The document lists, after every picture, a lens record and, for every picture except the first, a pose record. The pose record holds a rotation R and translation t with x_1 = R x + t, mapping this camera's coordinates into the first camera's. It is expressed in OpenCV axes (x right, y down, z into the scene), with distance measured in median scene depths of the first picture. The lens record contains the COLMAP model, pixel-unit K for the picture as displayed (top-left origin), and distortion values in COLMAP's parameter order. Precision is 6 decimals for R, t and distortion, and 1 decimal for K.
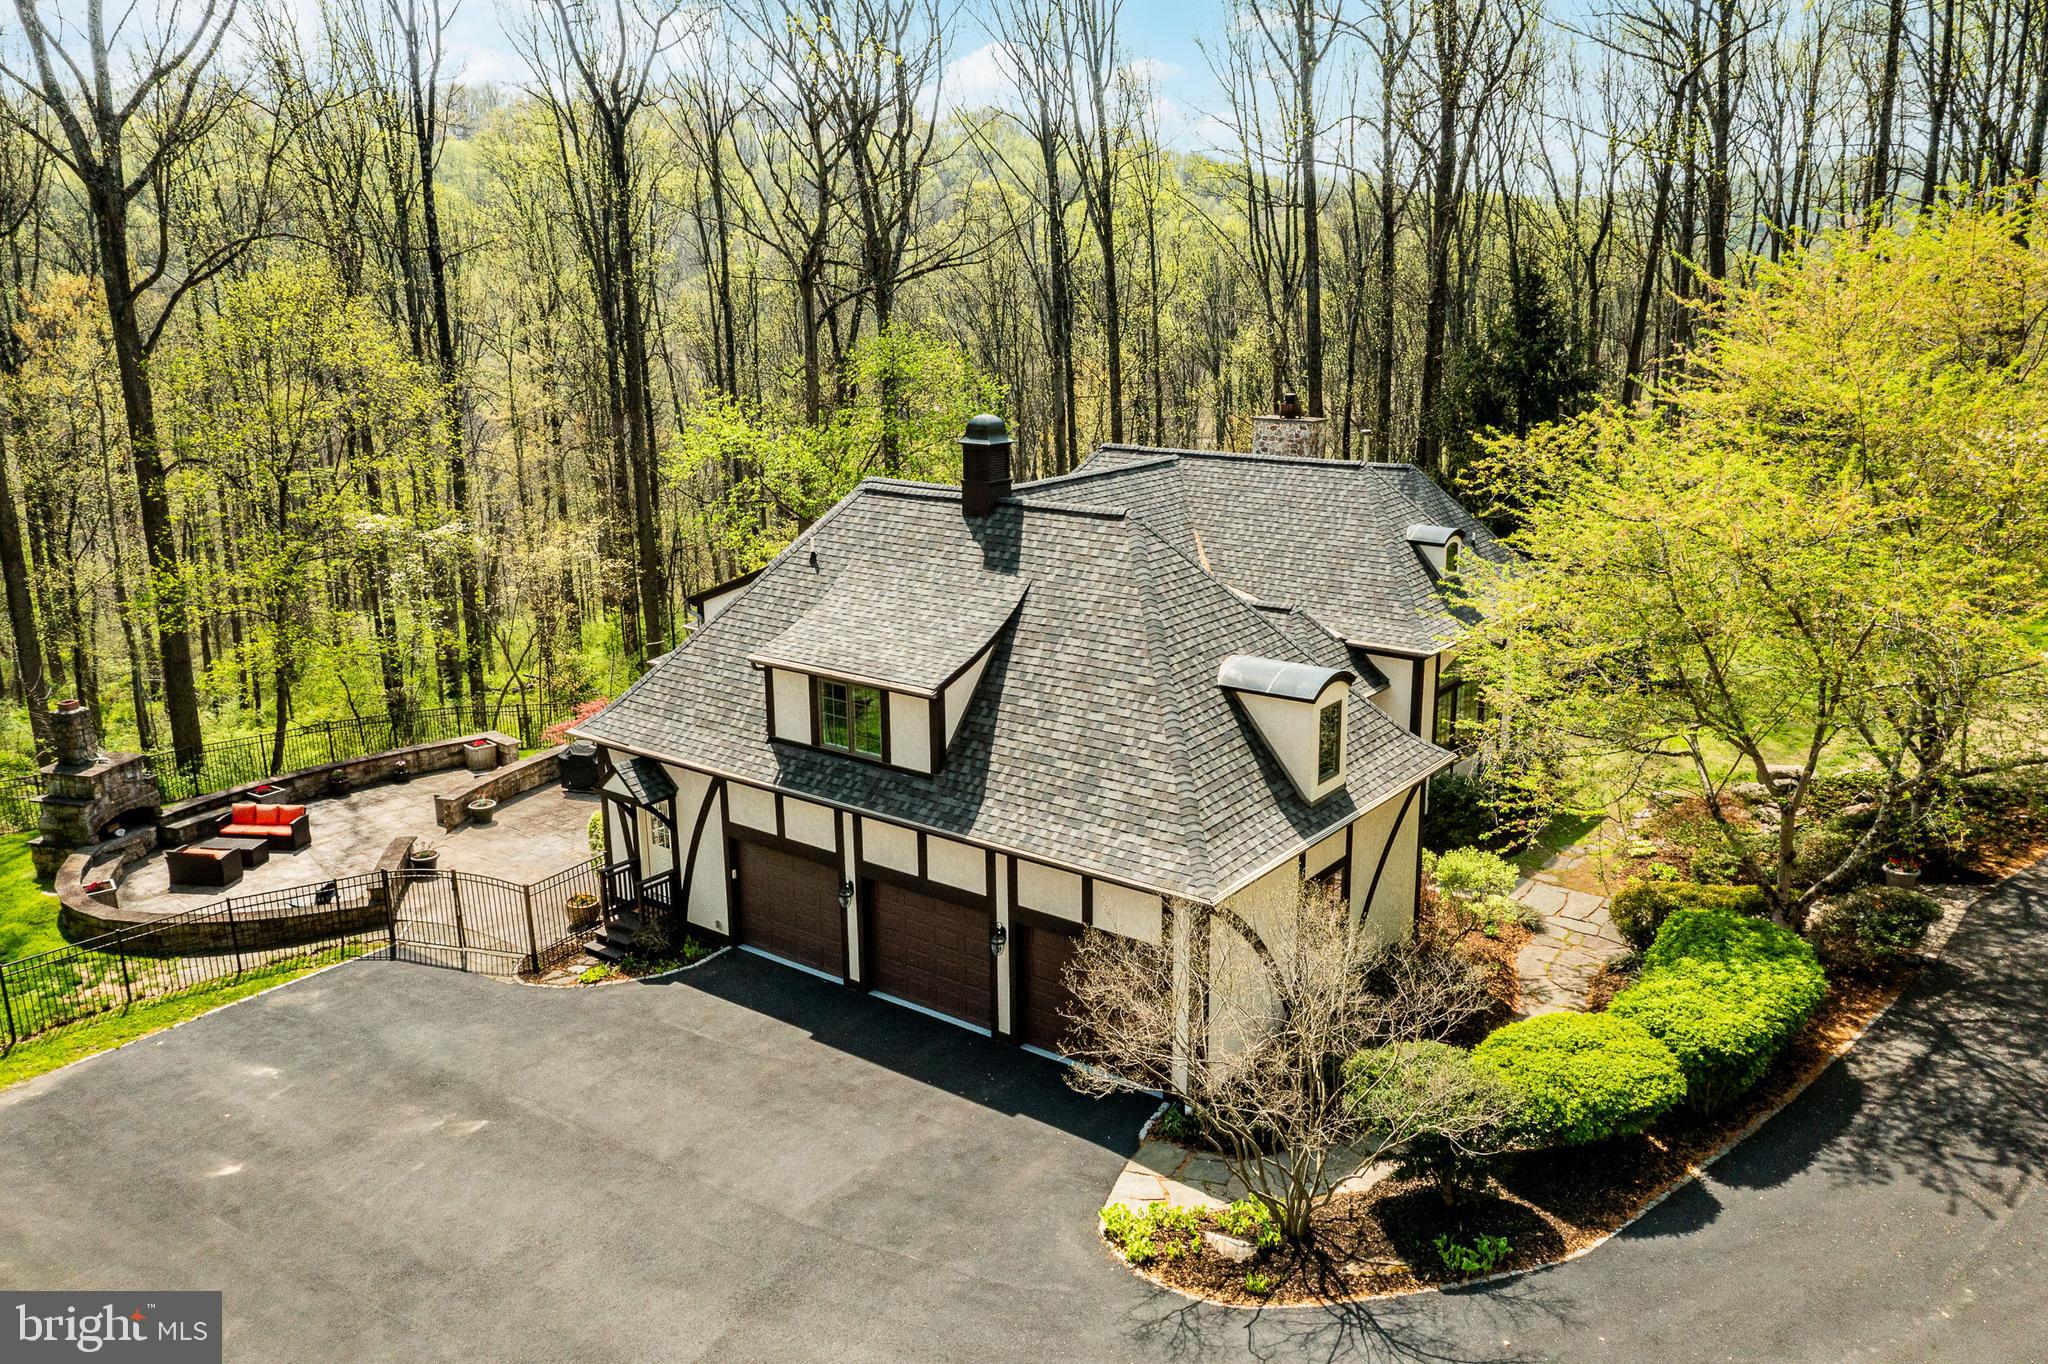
lens RADIAL K [[1641.9, 0, 1024.0], [0, 1641.9, 682.0], [0, 0, 1]] dist [0.010717, 0.009063]
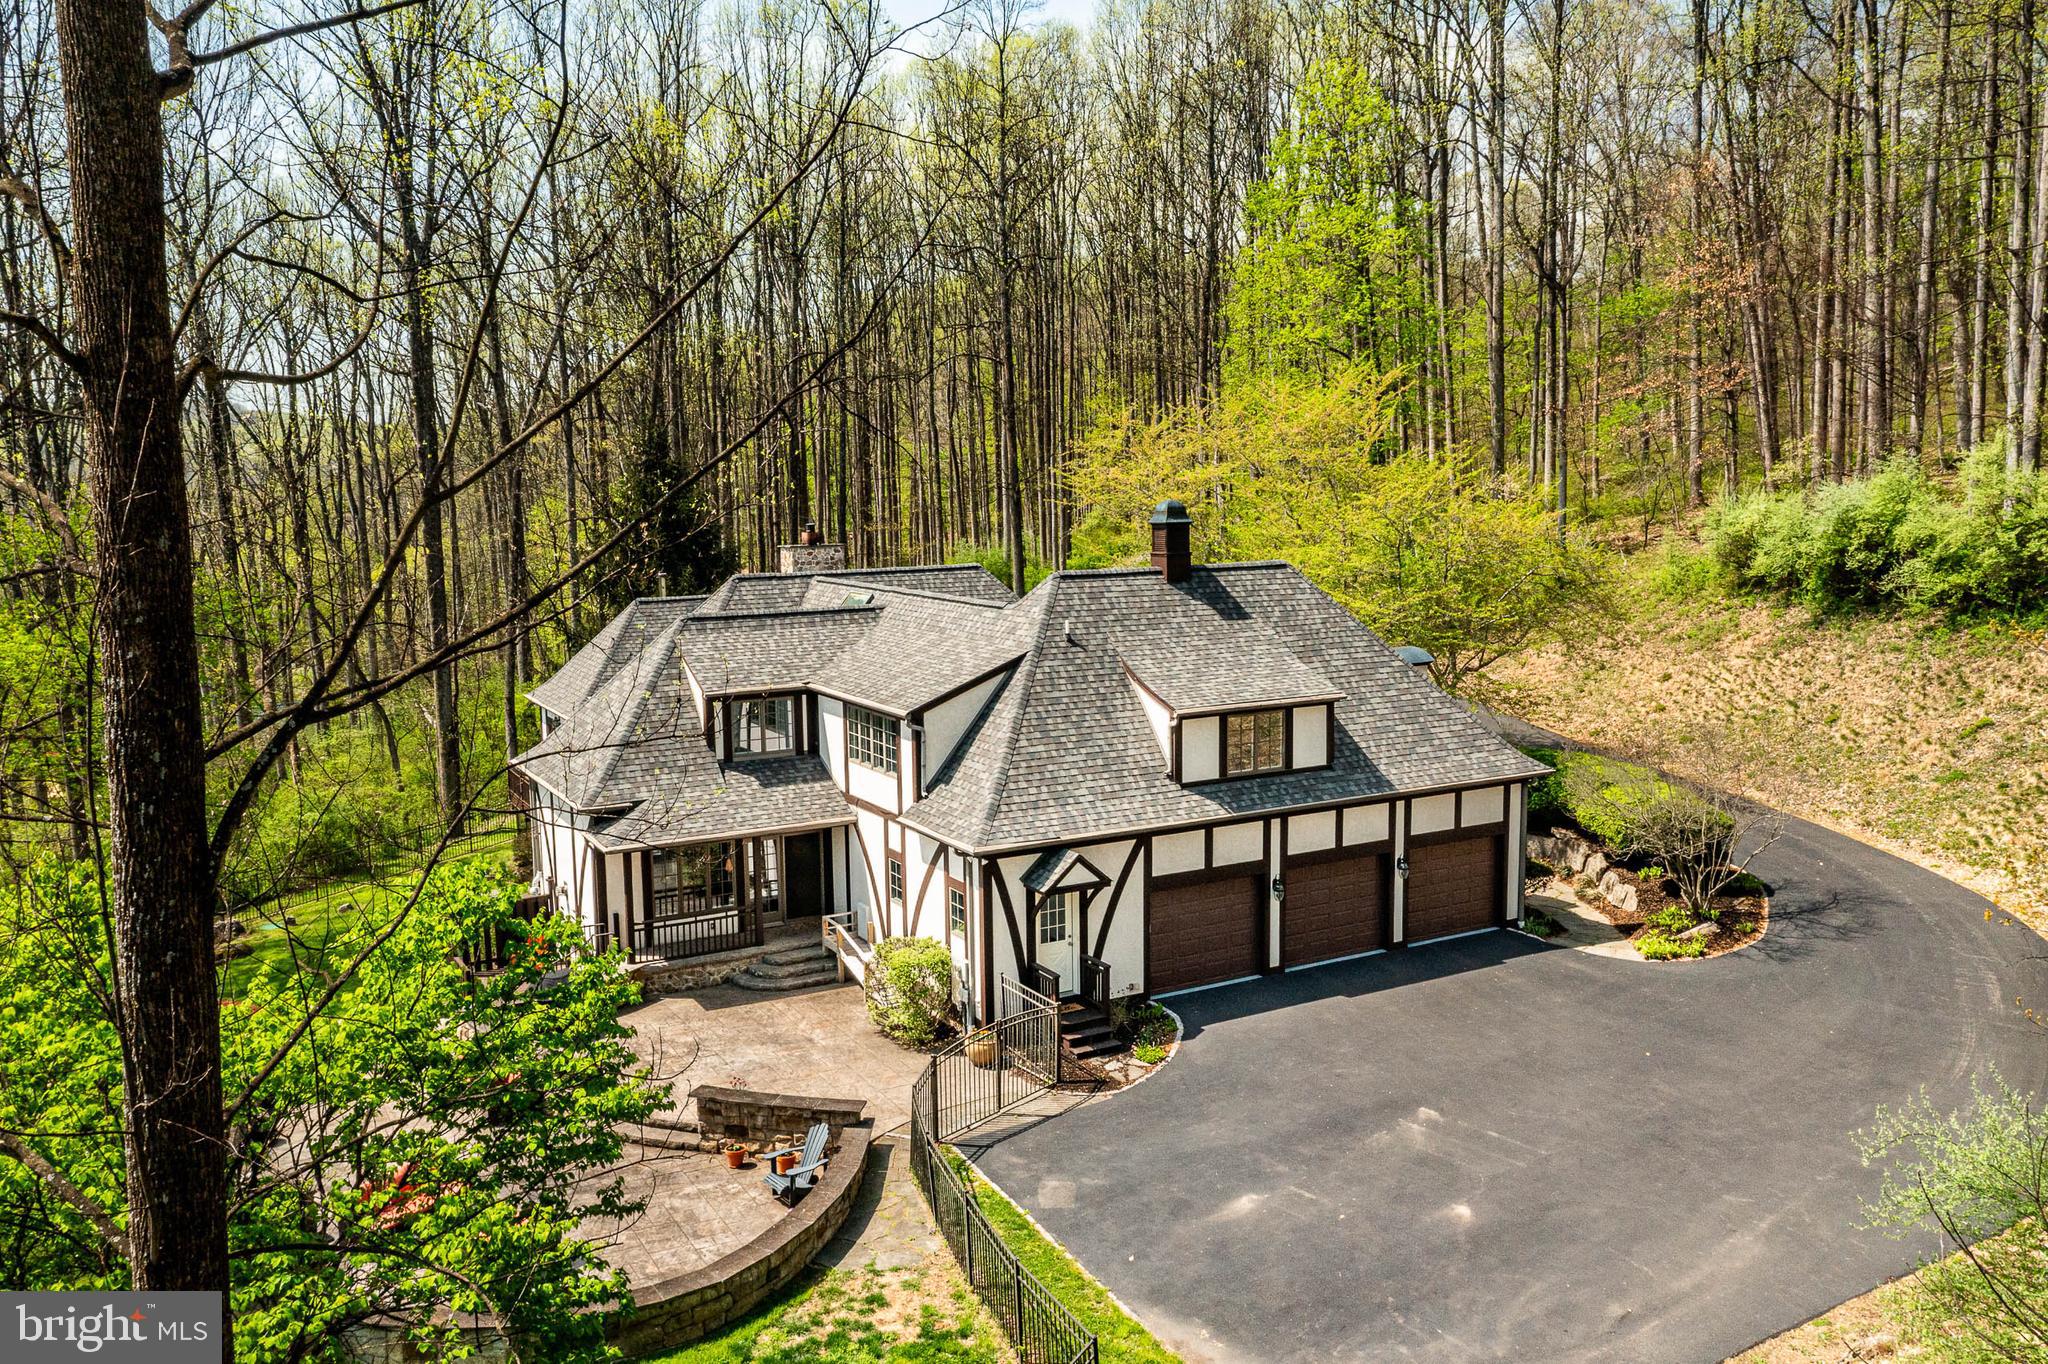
lens RADIAL K [[1641.9, 0, 1024.0], [0, 1641.9, 682.0], [0, 0, 1]] dist [0.010717, 0.009063]
pose [[0.361217, -0.098236, 0.927293, -1.292661], [0.241092, 0.970462, 0.008895, -0.073021], [-0.900776, 0.220350, 0.374231, 0.708940]]
